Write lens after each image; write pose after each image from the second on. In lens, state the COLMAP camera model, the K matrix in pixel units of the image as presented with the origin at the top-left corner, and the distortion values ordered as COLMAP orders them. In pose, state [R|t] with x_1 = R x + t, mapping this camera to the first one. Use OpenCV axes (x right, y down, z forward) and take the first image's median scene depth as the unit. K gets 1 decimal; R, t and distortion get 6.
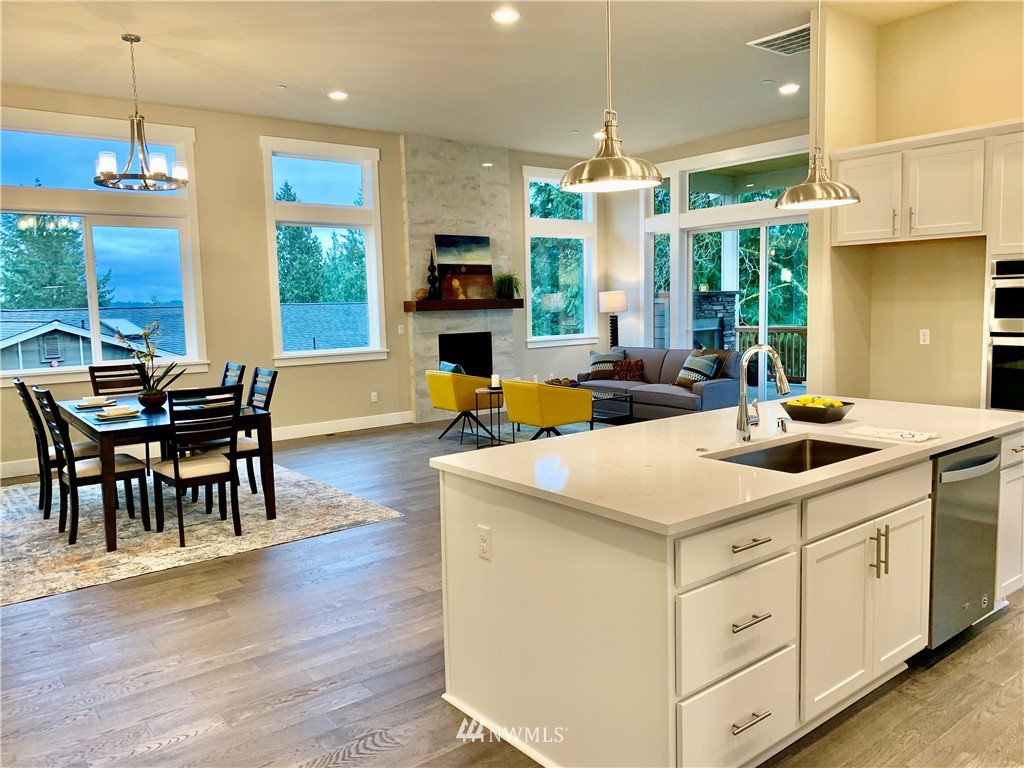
lens RADIAL K [[781.3, 0, 507.6], [0, 781.3, 388.4], [0, 0, 1]] dist [0.042985, -0.052491]
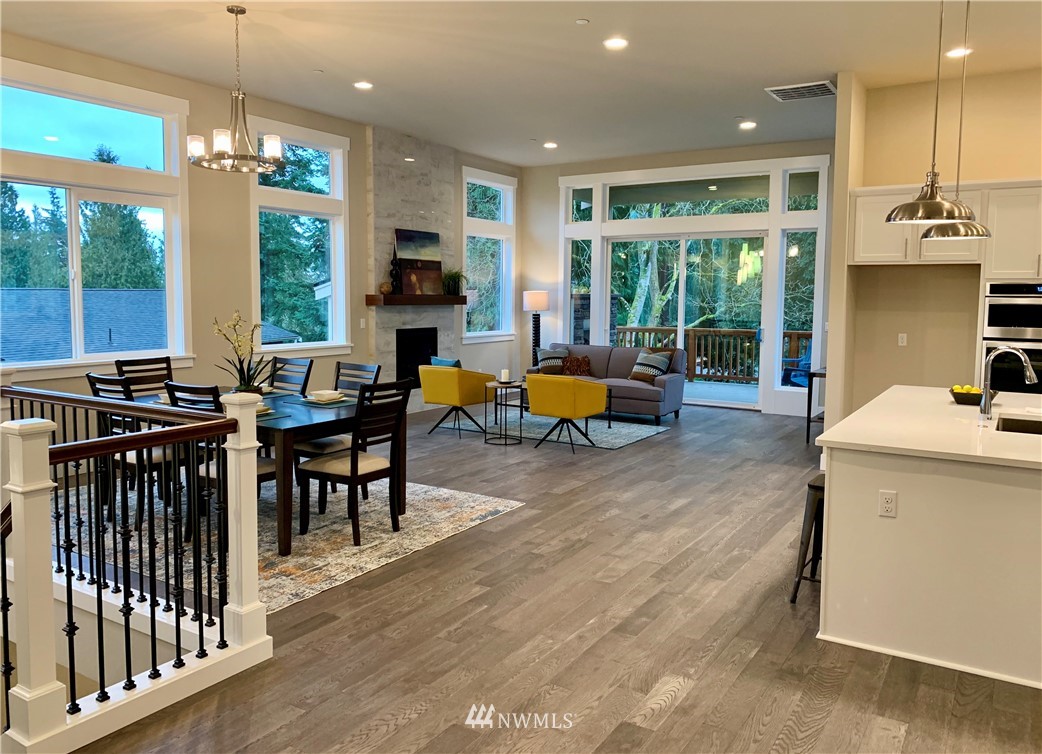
lens RADIAL K [[796.7, 0, 513.7], [0, 796.7, 370.3], [0, 0, 1]] dist [0.034724, -0.046565]
pose [[0.942324, 0.000259, 0.334701, -0.290822], [0.005793, 0.999837, -0.017082, 0.001260], [-0.334651, 0.018036, 0.942170, -0.000234]]
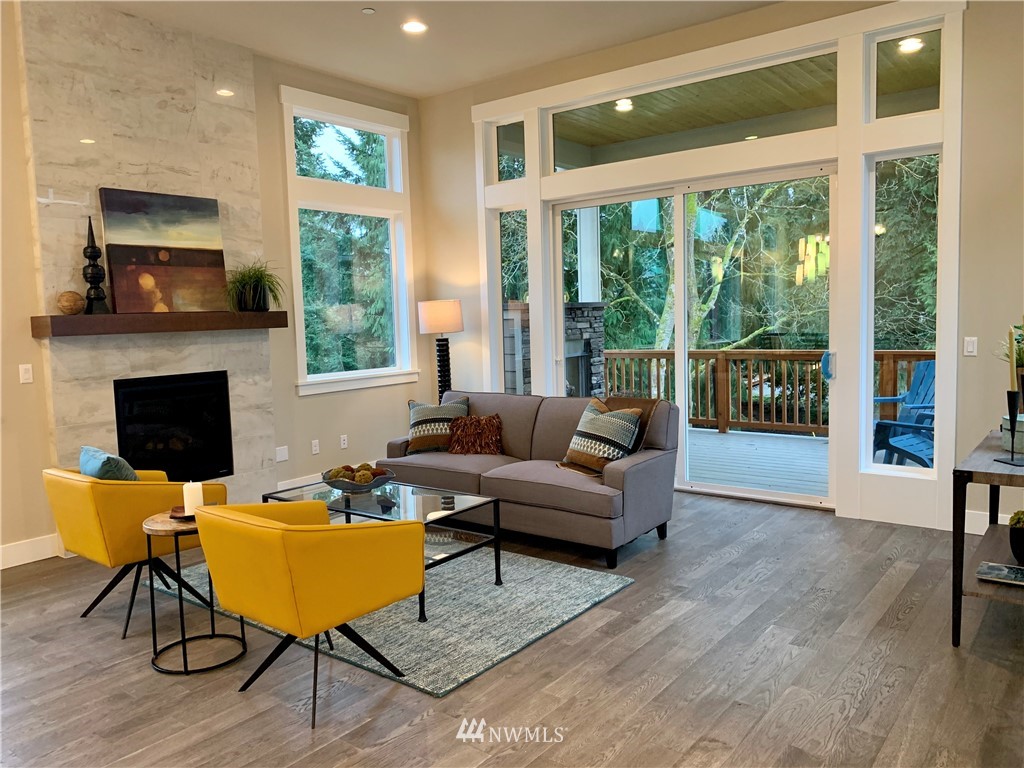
lens RADIAL K [[781.3, 0, 515.0], [0, 781.3, 384.9], [0, 0, 1]] dist [0.042985, -0.052491]
pose [[0.967997, -0.027812, 0.249415, 0.039898], [0.034786, 0.999116, -0.023595, -0.044812], [-0.248538, 0.031516, 0.968109, 0.433788]]
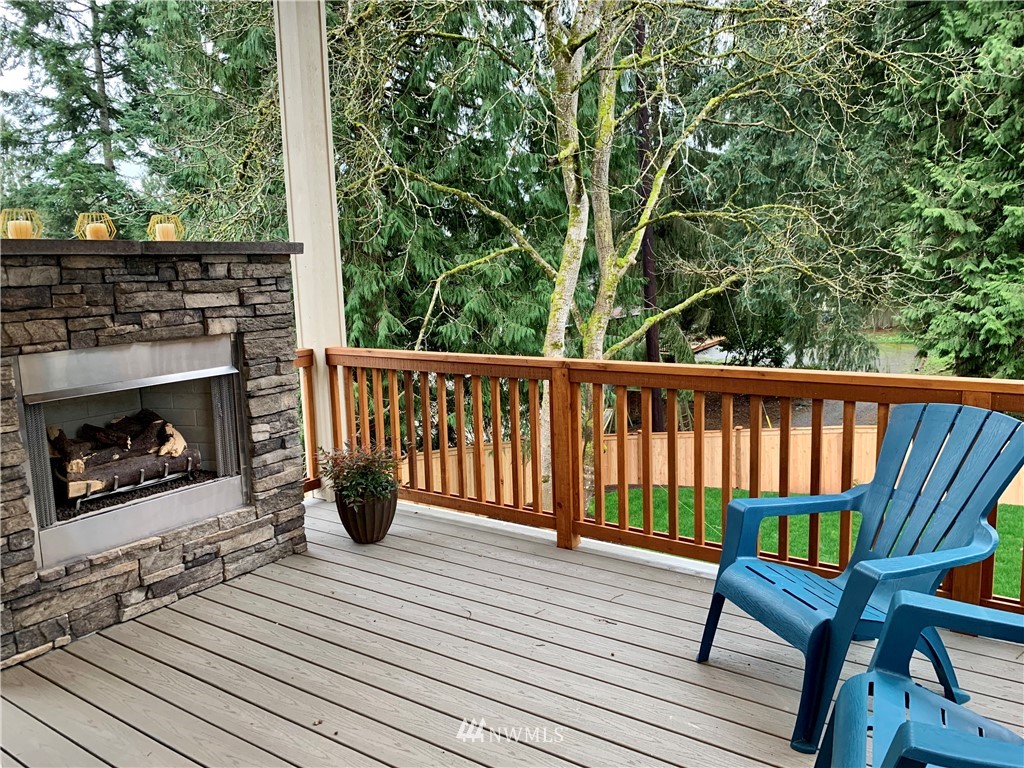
lens RADIAL K [[781.3, 0, 514.2], [0, 781.3, 388.2], [0, 0, 1]] dist [0.042985, -0.052491]
pose [[0.954108, -0.048489, 0.295512, 0.375921], [0.039087, 0.998526, 0.037645, -0.101832], [-0.296901, -0.024367, 0.954597, 0.913821]]
